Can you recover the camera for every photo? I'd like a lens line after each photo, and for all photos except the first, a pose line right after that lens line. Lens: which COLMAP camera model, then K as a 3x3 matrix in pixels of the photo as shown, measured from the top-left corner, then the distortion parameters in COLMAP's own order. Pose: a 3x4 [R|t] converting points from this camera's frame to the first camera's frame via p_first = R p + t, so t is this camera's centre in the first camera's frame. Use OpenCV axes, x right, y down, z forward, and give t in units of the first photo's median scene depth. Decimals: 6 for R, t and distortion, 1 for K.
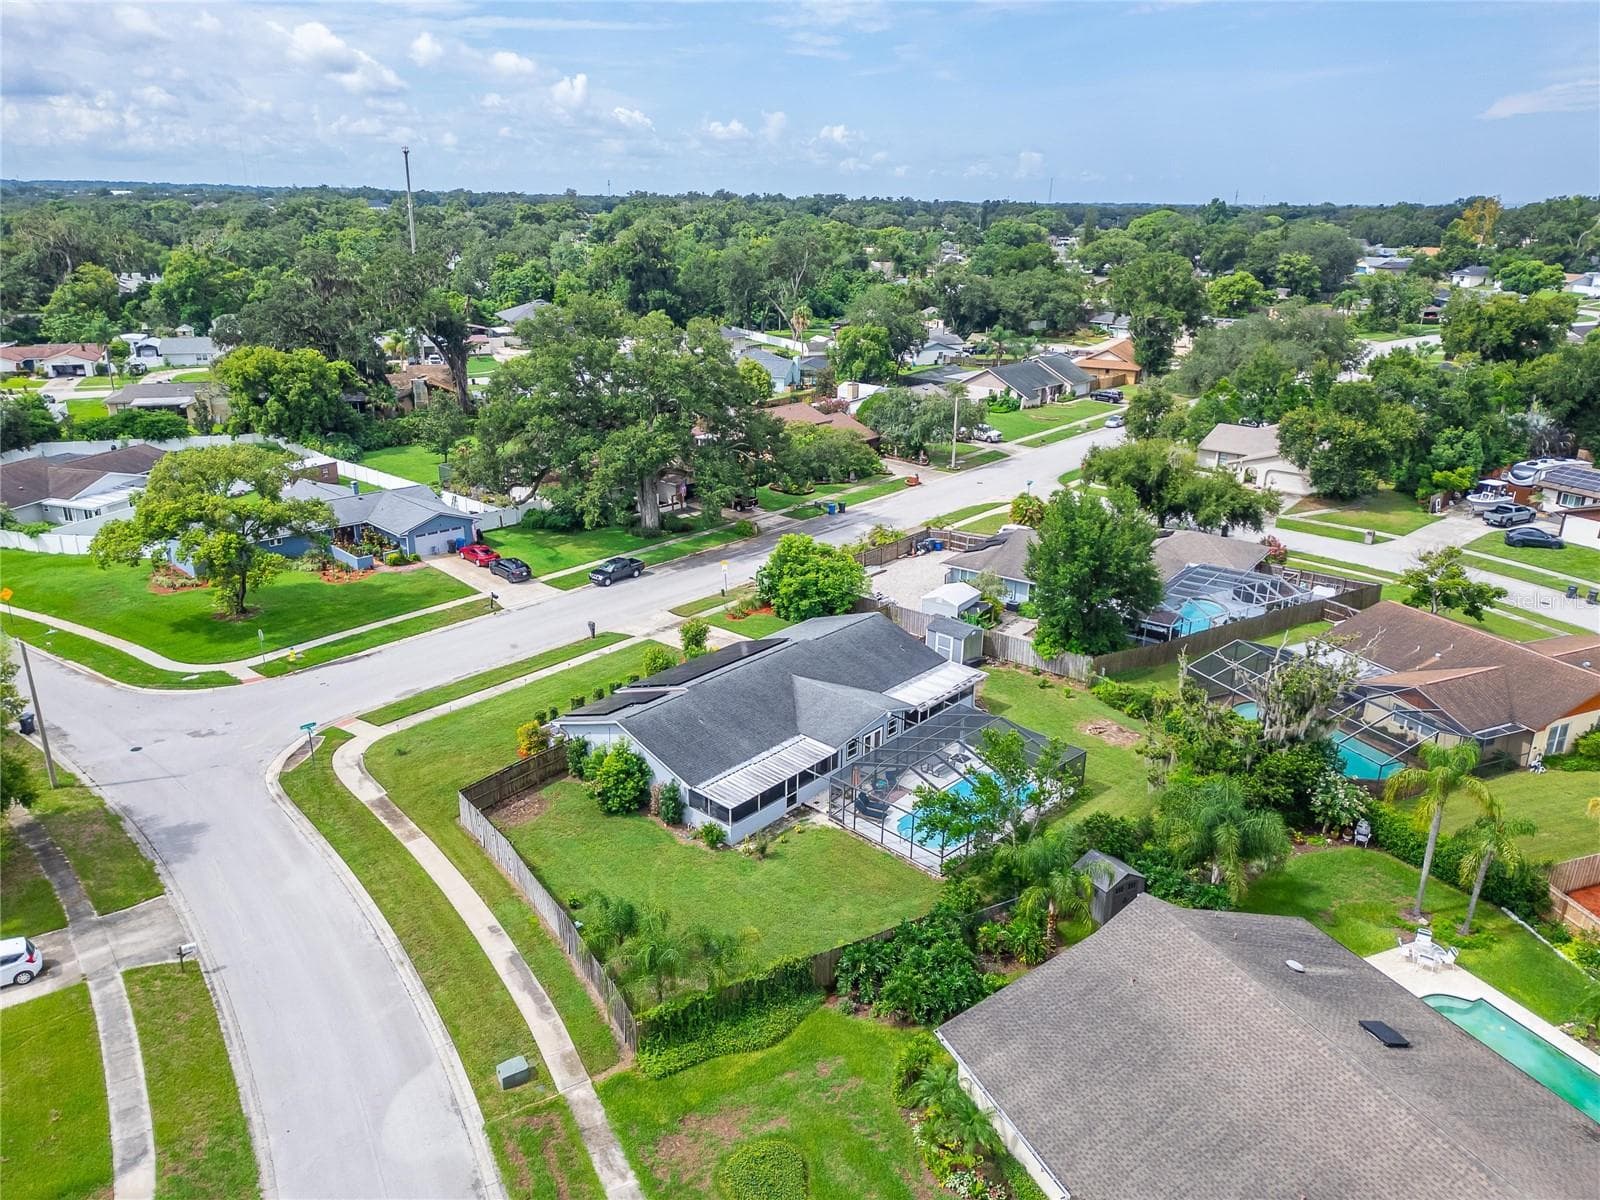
lens RADIAL K [[1123.6, 0, 794.1], [0, 1123.6, 594.1], [0, 0, 1]] dist [0.029768, -0.027994]
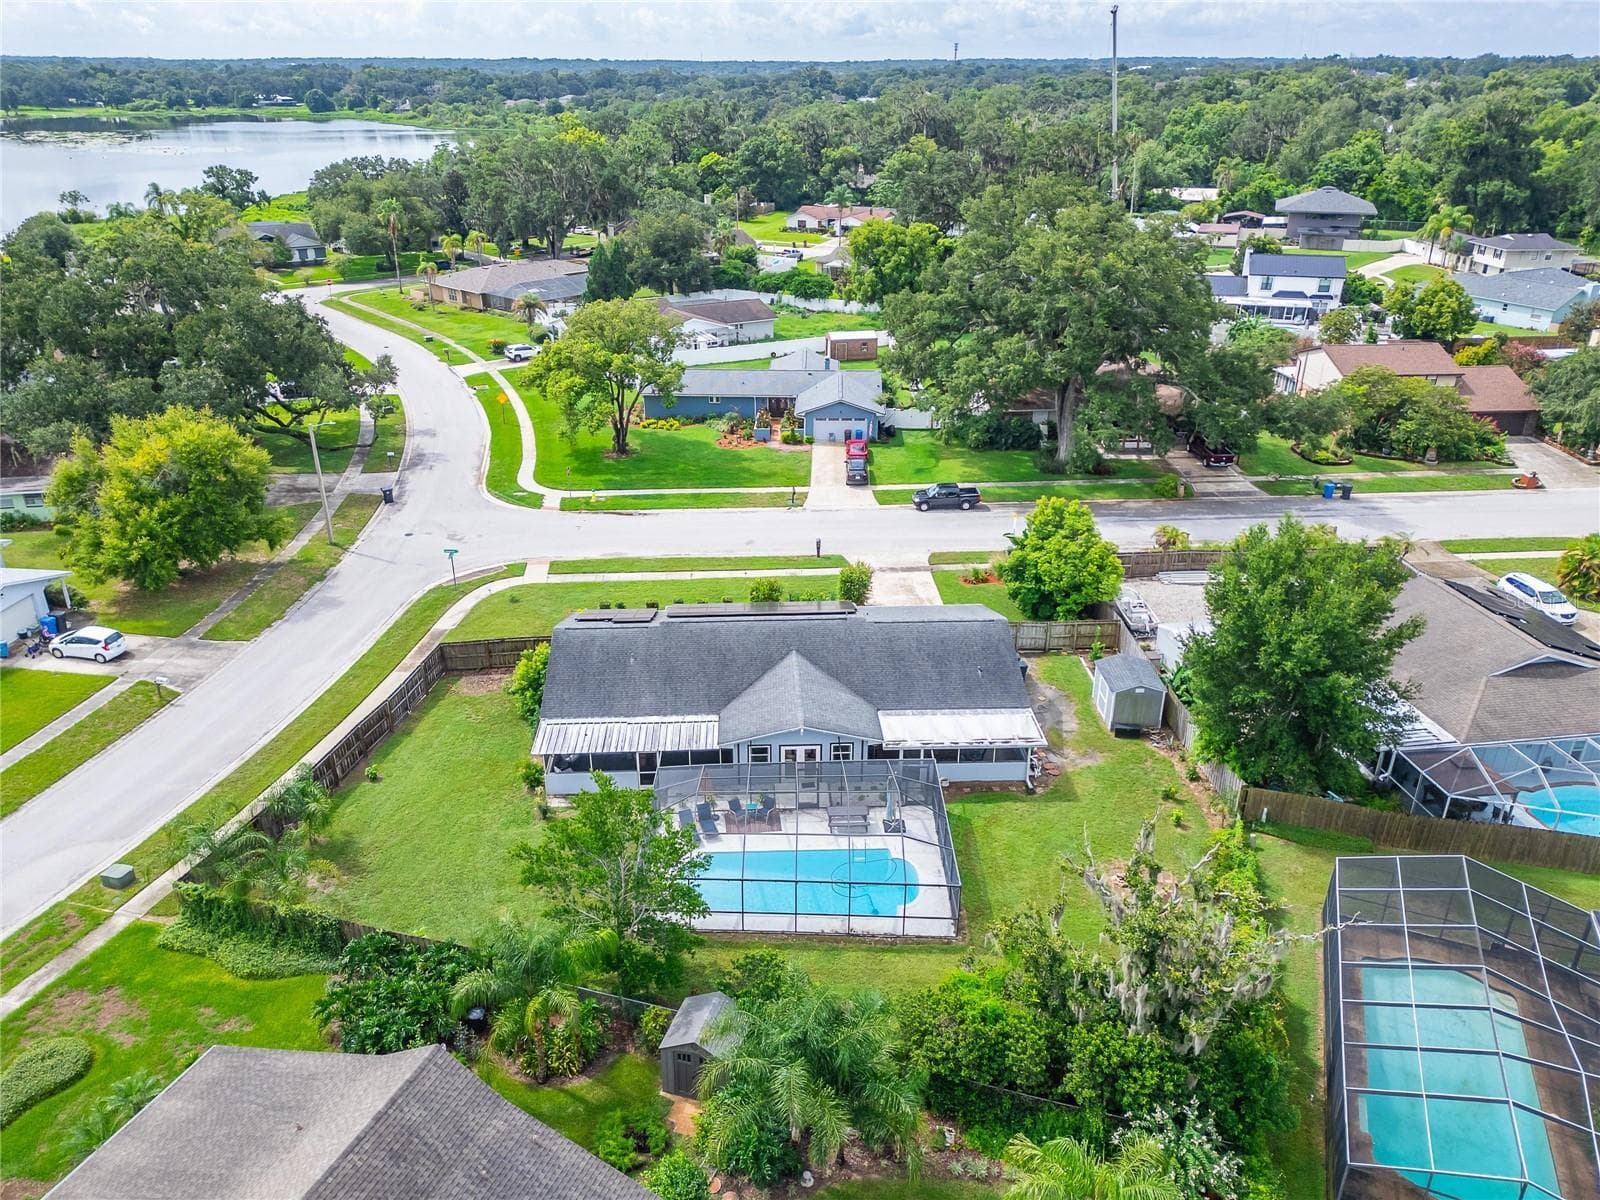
lens RADIAL K [[1123.6, 0, 802.4], [0, 1123.6, 602.5], [0, 0, 1]] dist [0.029768, -0.027994]
pose [[0.688271, 0.293247, -0.663543, 0.382636], [-0.223618, 0.955881, 0.190492, -0.086060], [0.690129, 0.017270, 0.723480, 0.281626]]
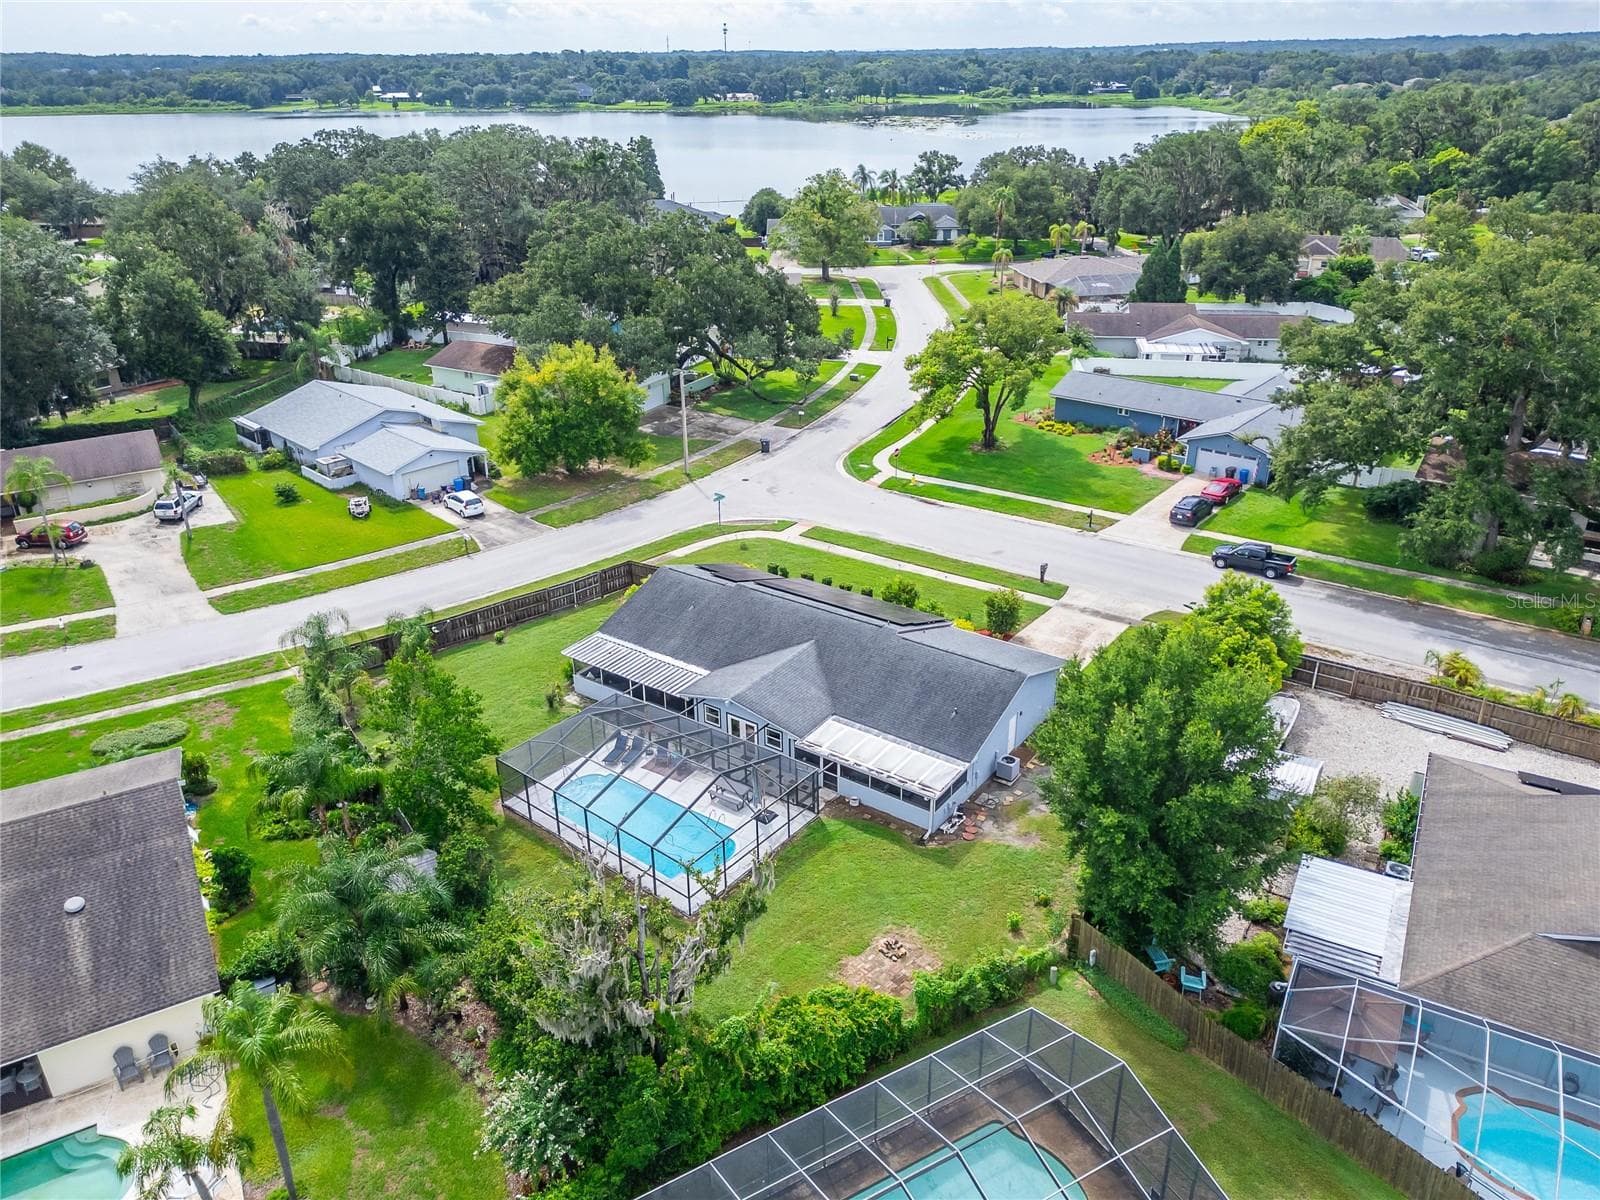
lens RADIAL K [[1123.6, 0, 800.1], [0, 1123.6, 610.6], [0, 0, 1]] dist [0.029768, -0.027994]
pose [[0.086115, 0.417051, -0.904795, 0.541262], [-0.303946, 0.875871, 0.374790, -0.188881], [0.948789, 0.242734, 0.202186, 0.564307]]
